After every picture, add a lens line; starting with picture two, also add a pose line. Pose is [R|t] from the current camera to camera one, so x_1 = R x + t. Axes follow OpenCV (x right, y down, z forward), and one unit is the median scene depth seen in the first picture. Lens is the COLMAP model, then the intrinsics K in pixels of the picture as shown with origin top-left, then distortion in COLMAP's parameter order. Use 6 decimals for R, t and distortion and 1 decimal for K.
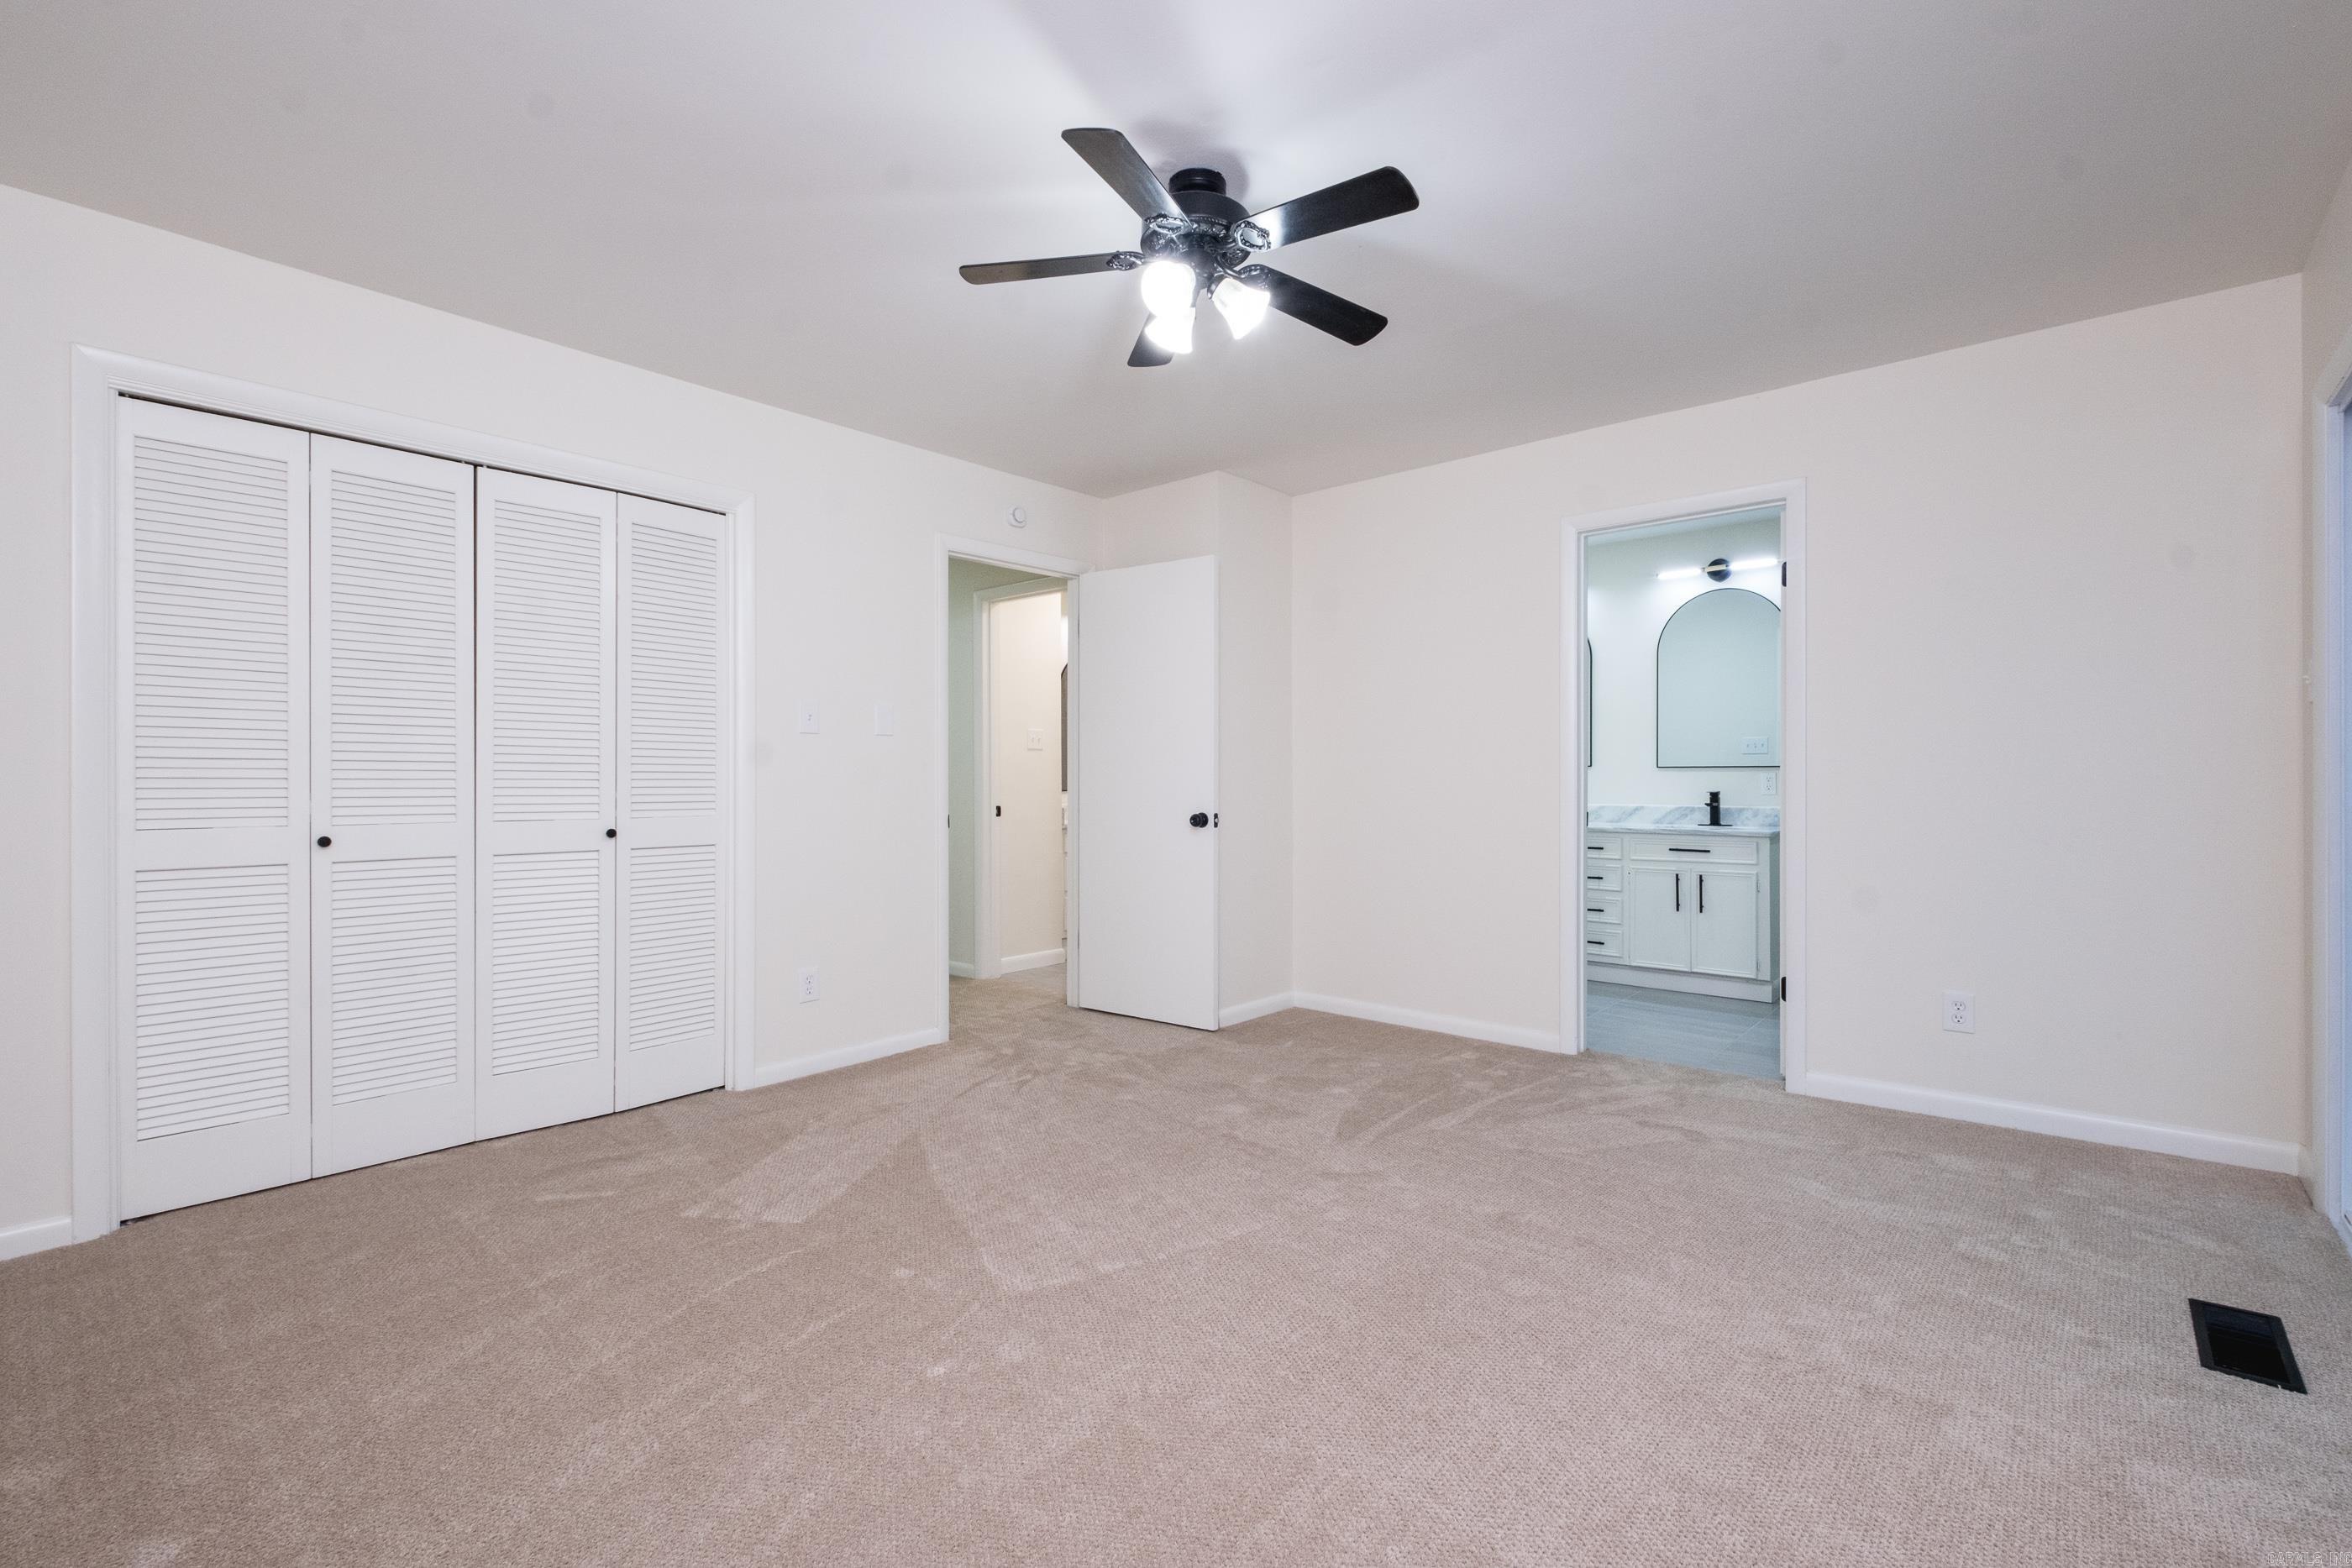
lens RADIAL K [[1050.2, 0, 1147.6], [0, 1050.2, 788.8], [0, 0, 1]] dist [0.010660, -0.009749]
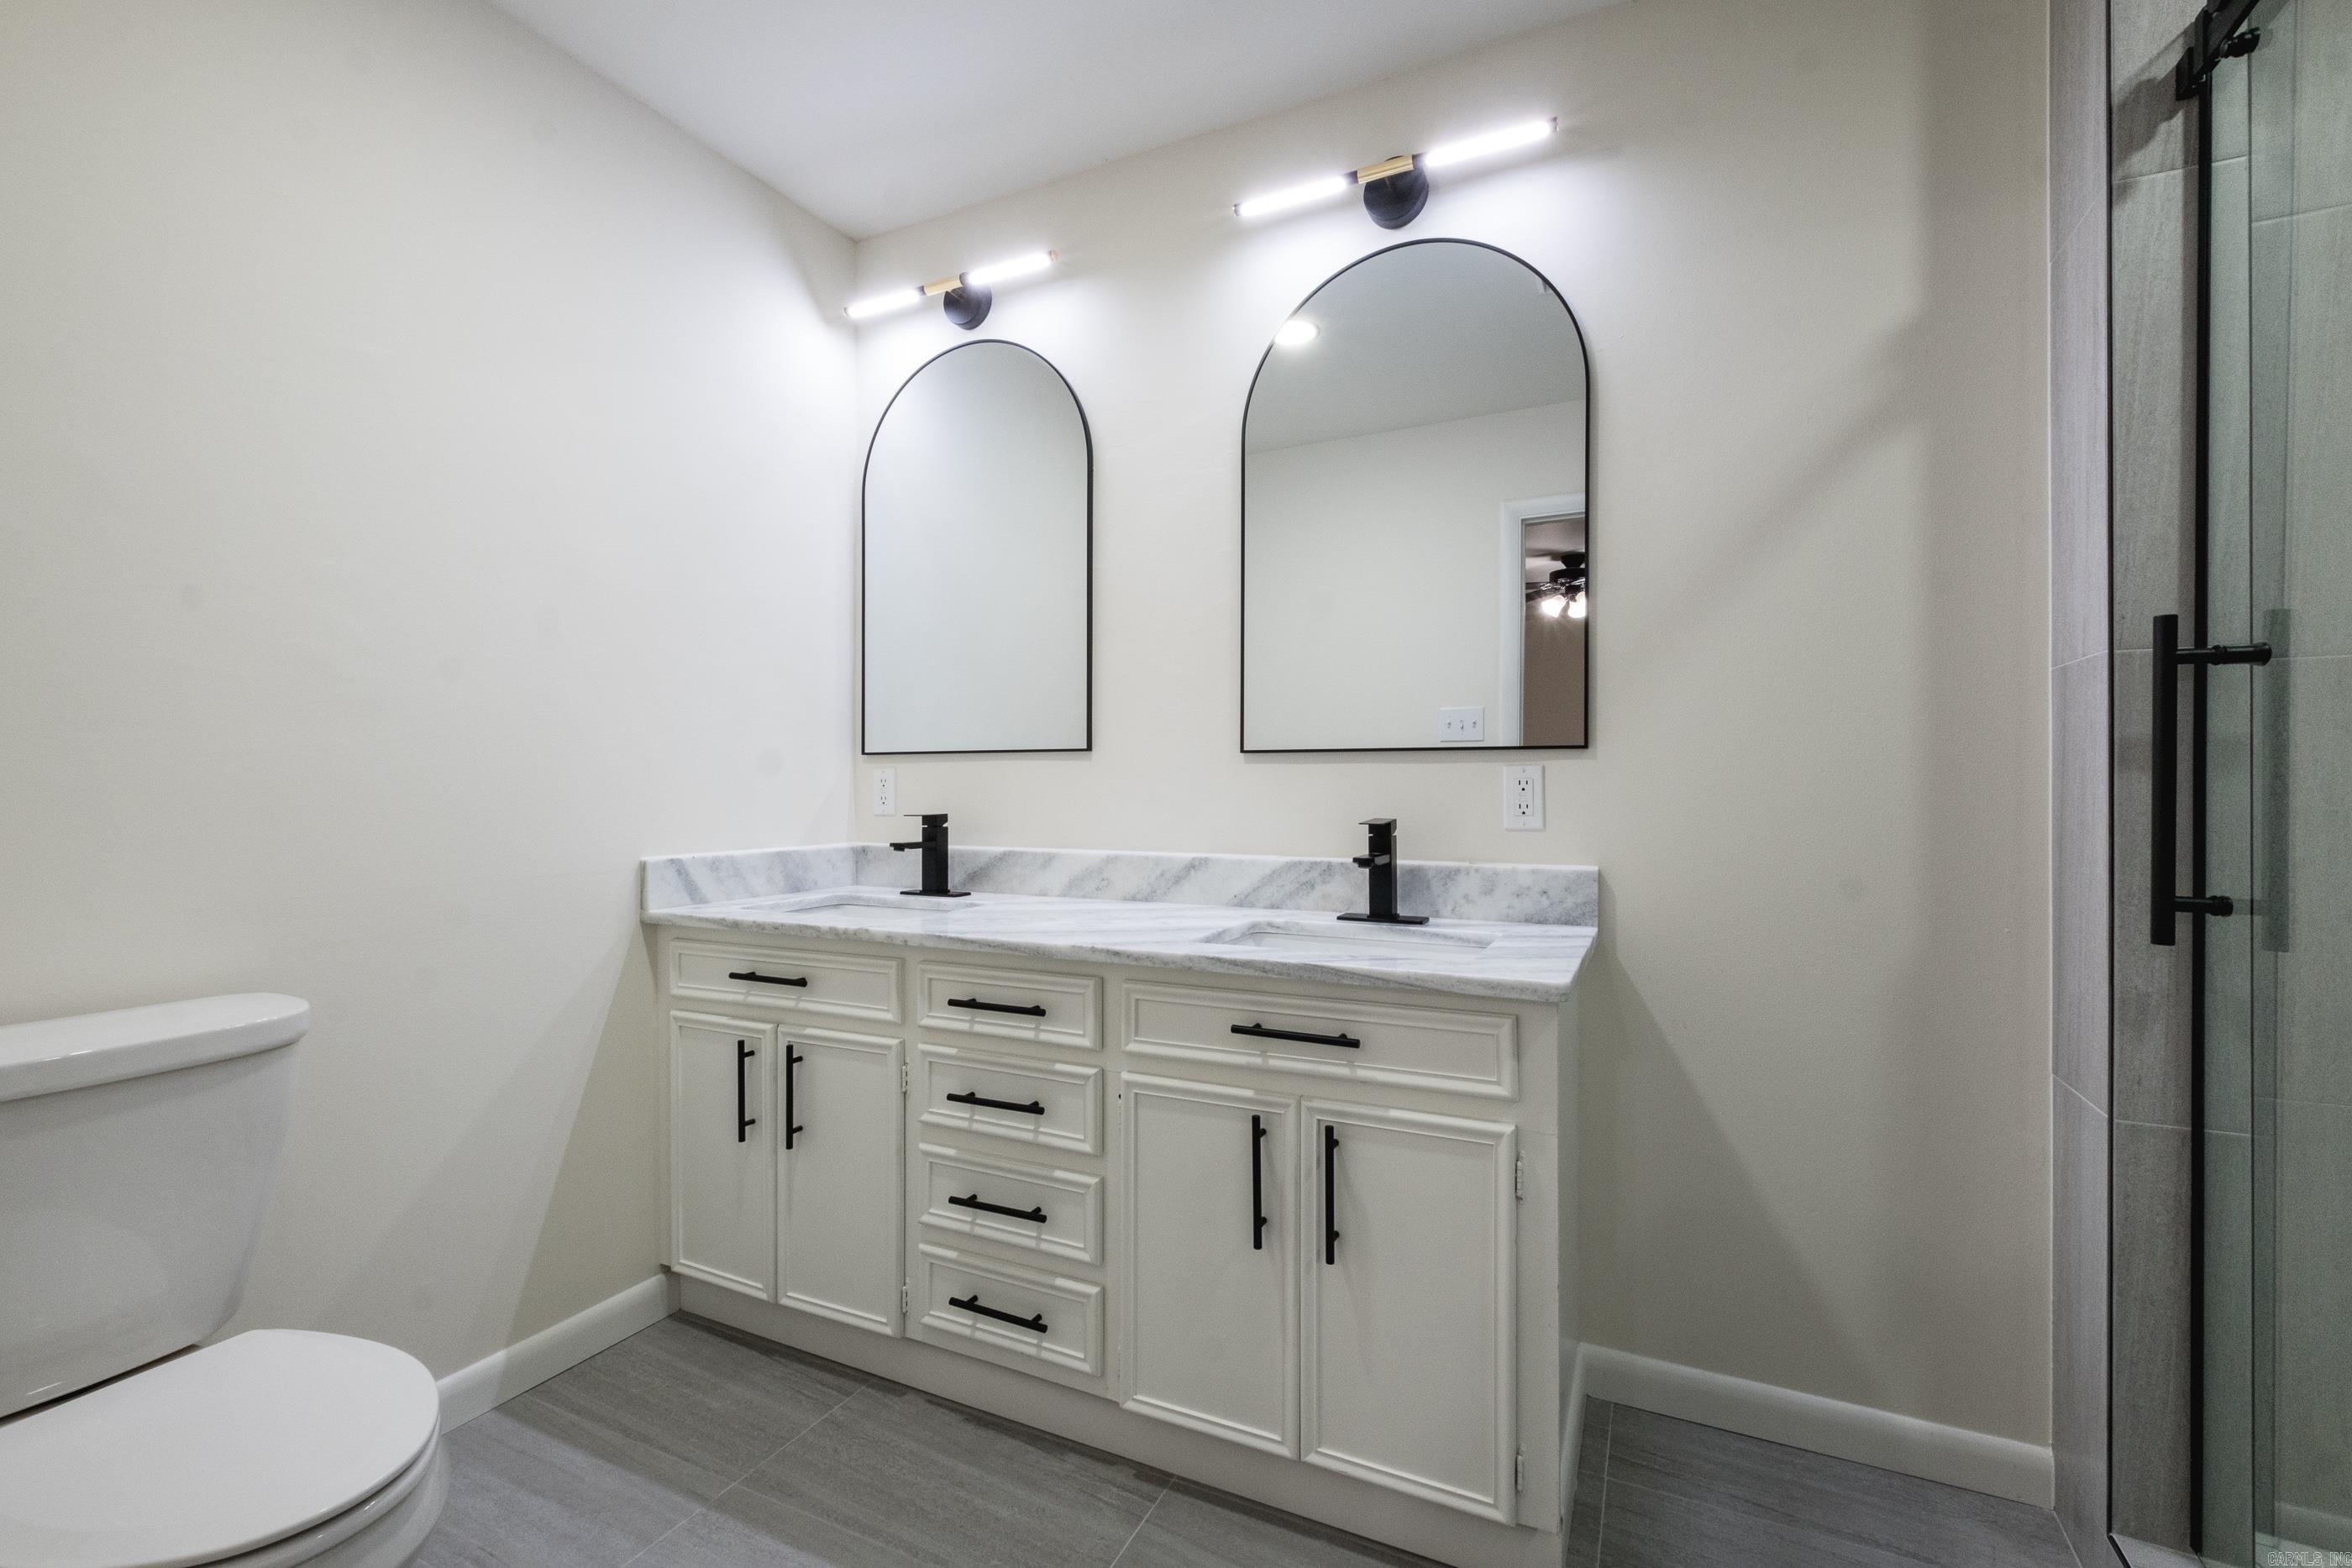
lens RADIAL K [[1059.8, 0, 1167.2], [0, 1059.8, 822.7], [0, 0, 1]] dist [0.011130, -0.008404]
pose [[0.961821, -0.004622, 0.273642, 0.381164], [0.000322, 0.999876, 0.015756, -0.001995], [-0.273681, -0.015066, 0.961703, 0.695124]]
